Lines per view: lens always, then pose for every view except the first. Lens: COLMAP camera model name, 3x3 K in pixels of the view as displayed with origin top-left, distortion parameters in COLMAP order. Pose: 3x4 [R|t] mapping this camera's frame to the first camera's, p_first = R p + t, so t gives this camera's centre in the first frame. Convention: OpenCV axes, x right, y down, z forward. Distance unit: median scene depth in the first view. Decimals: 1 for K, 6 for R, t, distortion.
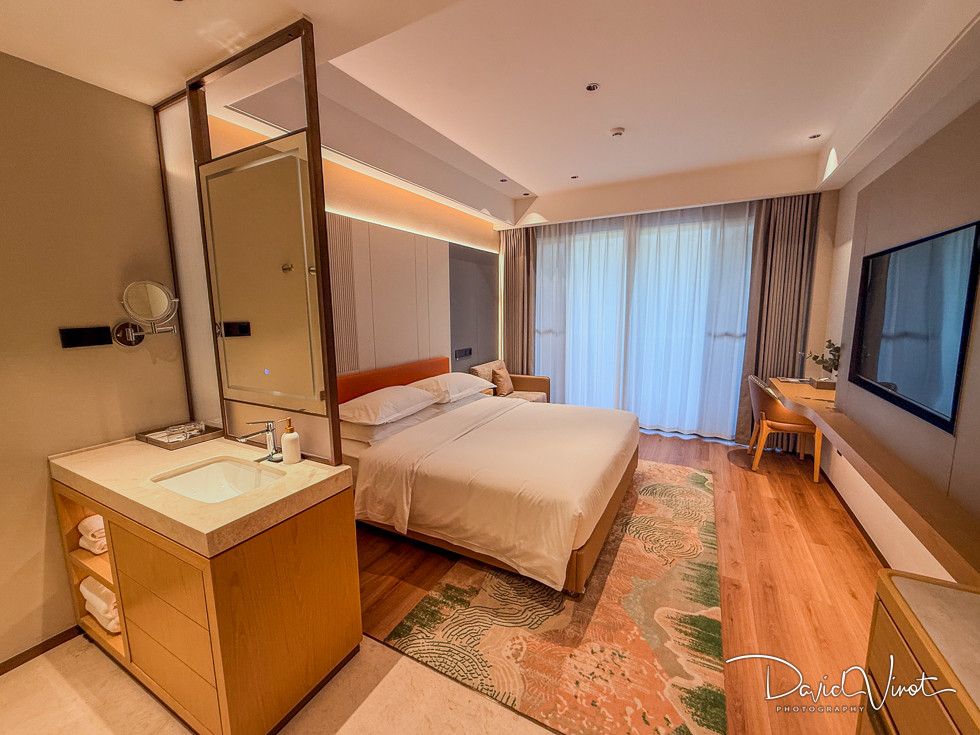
lens RADIAL K [[396.9, 0, 490.0], [0, 396.9, 367.5], [0, 0, 1]] dist [0.000908, 0.000059]
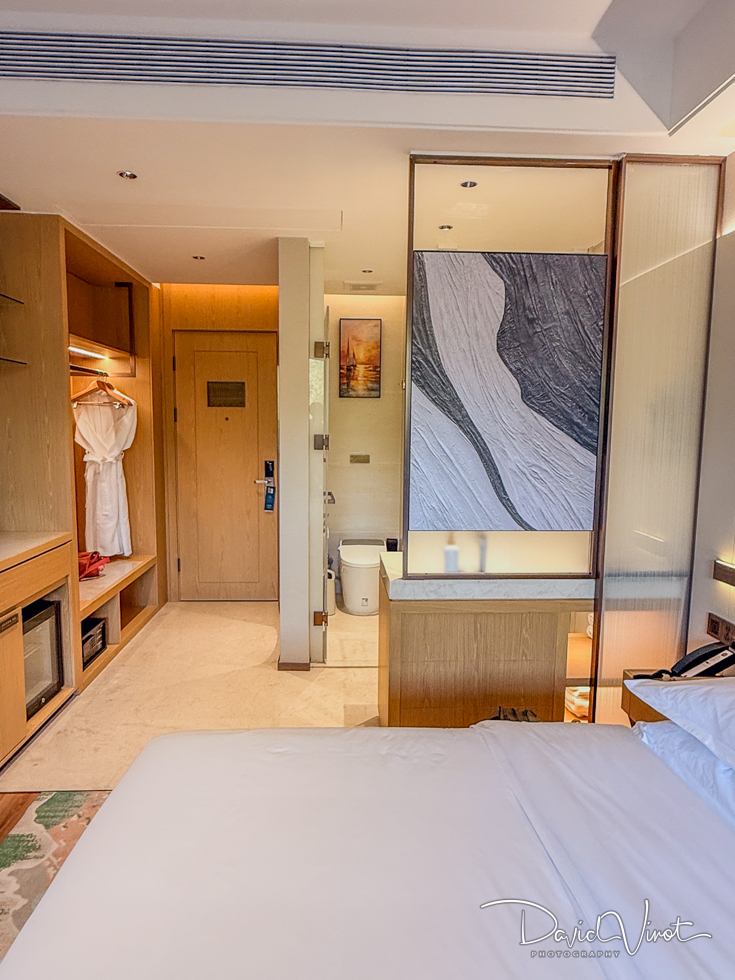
lens RADIAL K [[606.6, 0, 367.5], [0, 606.6, 490.0], [0, 0, 1]] dist [0.000366, 0.001969]
pose [[-0.854892, 0.059554, -0.515377, 0.402565], [-0.075555, 0.968508, 0.237242, -0.281409], [0.513275, 0.241756, -0.823470, 1.858199]]
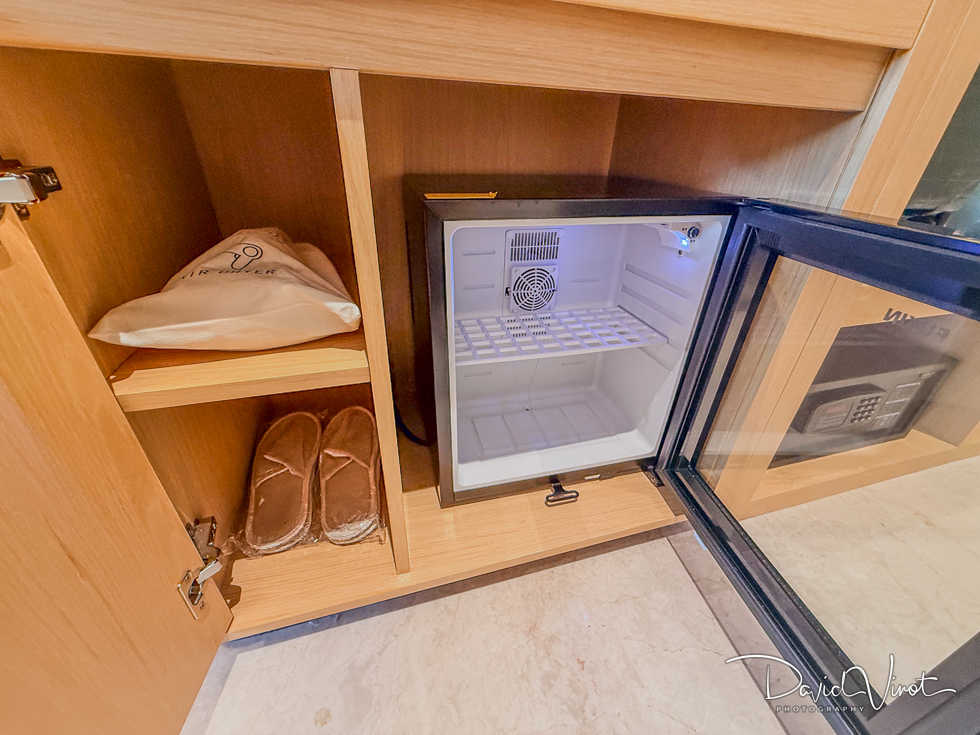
lens RADIAL K [[396.9, 0, 490.0], [0, 396.9, 367.5], [0, 0, 1]] dist [0.000908, 0.000059]
pose [[-0.707667, -0.357031, 0.609701, 0.225920], [0.083450, 0.814656, 0.573908, 0.393002], [-0.701601, 0.457016, -0.546711, 0.448754]]
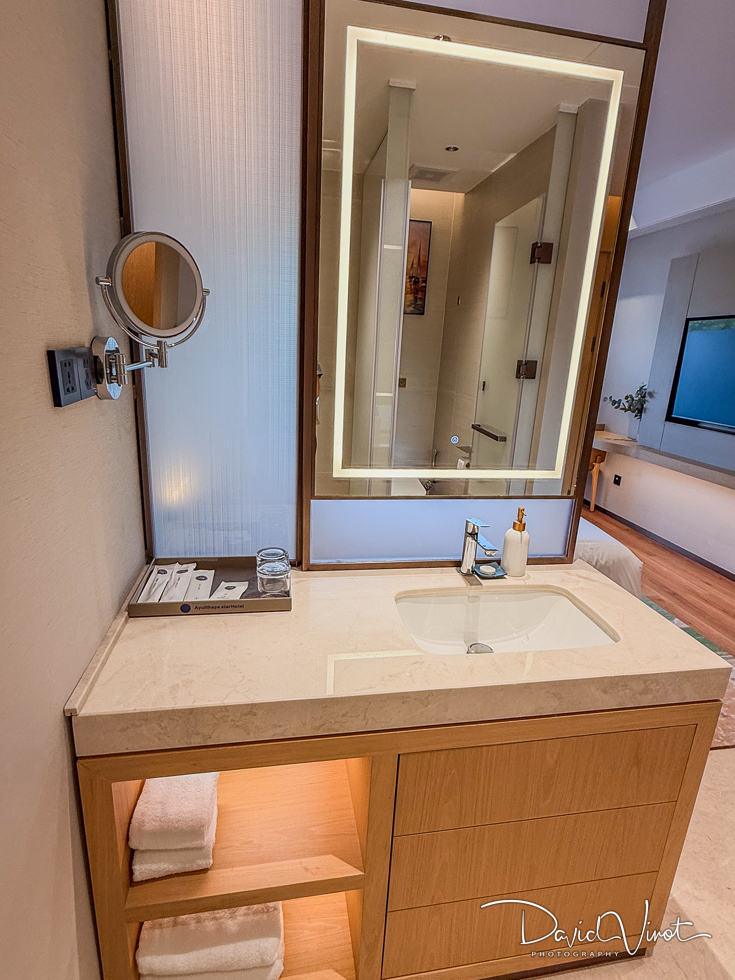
lens RADIAL K [[519.0, 0, 367.5], [0, 519.0, 490.0], [0, 0, 1]] dist [-0.000378, -0.000068]
pose [[0.780569, -0.119718, 0.613498, -1.082701], [0.031570, 0.987785, 0.152590, -0.039470], [-0.624272, -0.099739, 0.774814, 0.430047]]
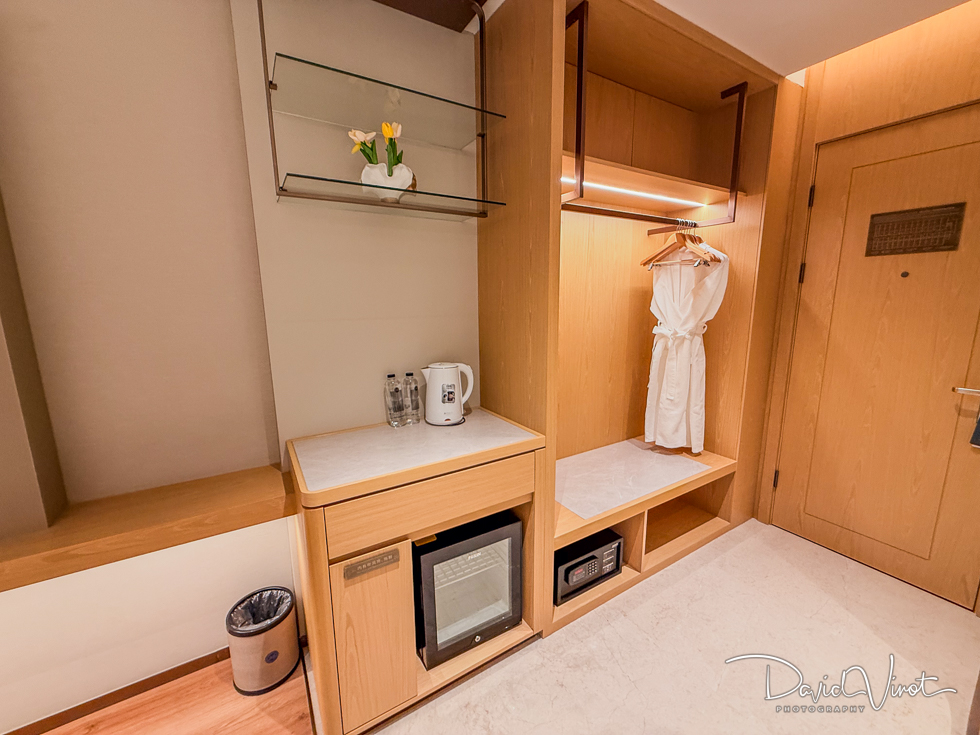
lens RADIAL K [[392.4, 0, 489.2], [0, 392.4, 364.4], [0, 0, 1]] dist [0.001955, 0.000316]
pose [[-0.862273, -0.068086, 0.501847, -0.044593], [0.093376, 0.952560, 0.289674, -0.086989], [-0.497762, 0.296638, -0.815009, 0.742685]]
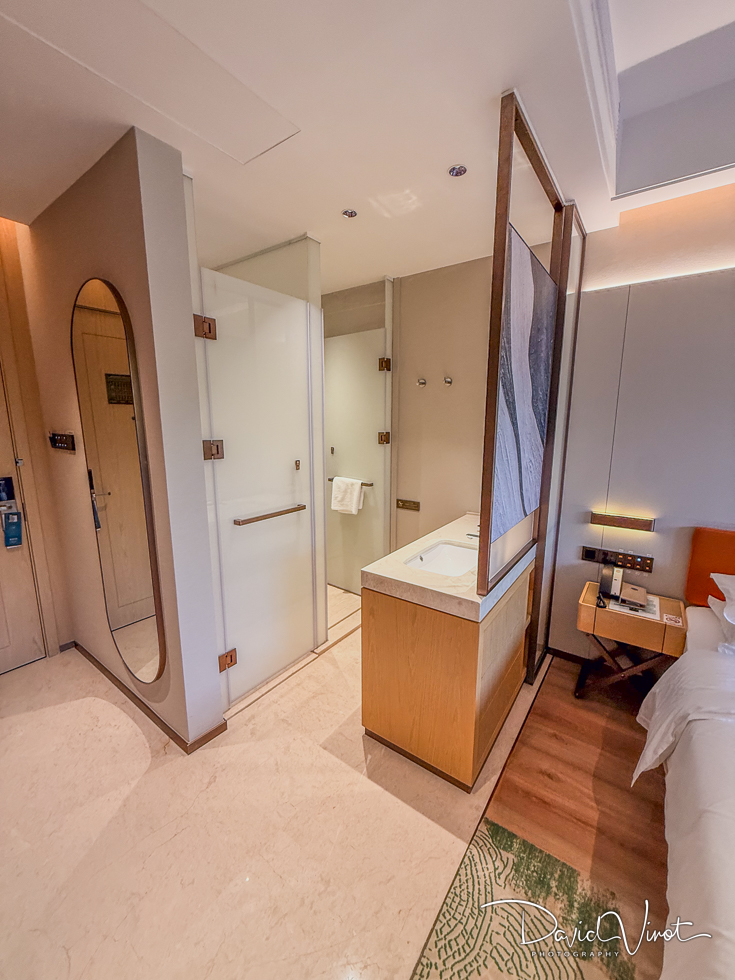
lens RADIAL K [[392.4, 0, 370.2], [0, 392.4, 485.8], [0, 0, 1]] dist [0.001955, 0.000316]
pose [[-0.129210, 0.183151, -0.974557, 0.434578], [-0.144702, 0.968792, 0.201253, -0.130458], [0.981003, 0.167024, -0.098675, 0.686617]]
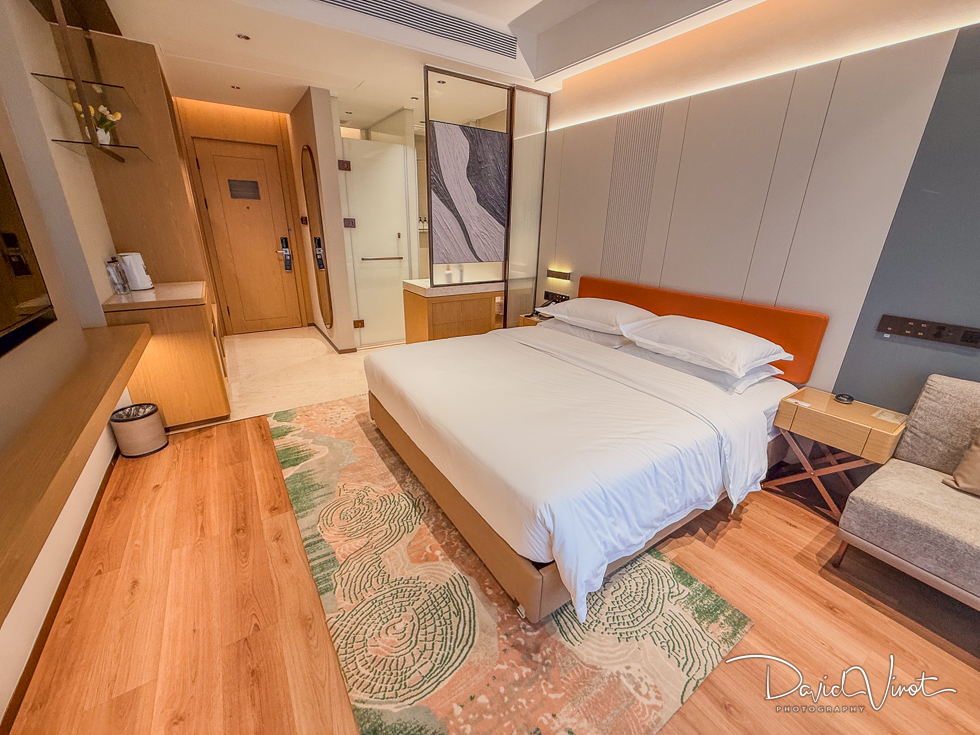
lens RADIAL K [[392.4, 0, 489.2], [0, 392.4, 364.4], [0, 0, 1]] dist [0.001955, 0.000316]
pose [[-0.469980, 0.300993, -0.829773, 1.188366], [-0.144059, 0.901303, 0.408534, -0.256676], [0.870842, 0.311538, -0.380234, 1.914416]]
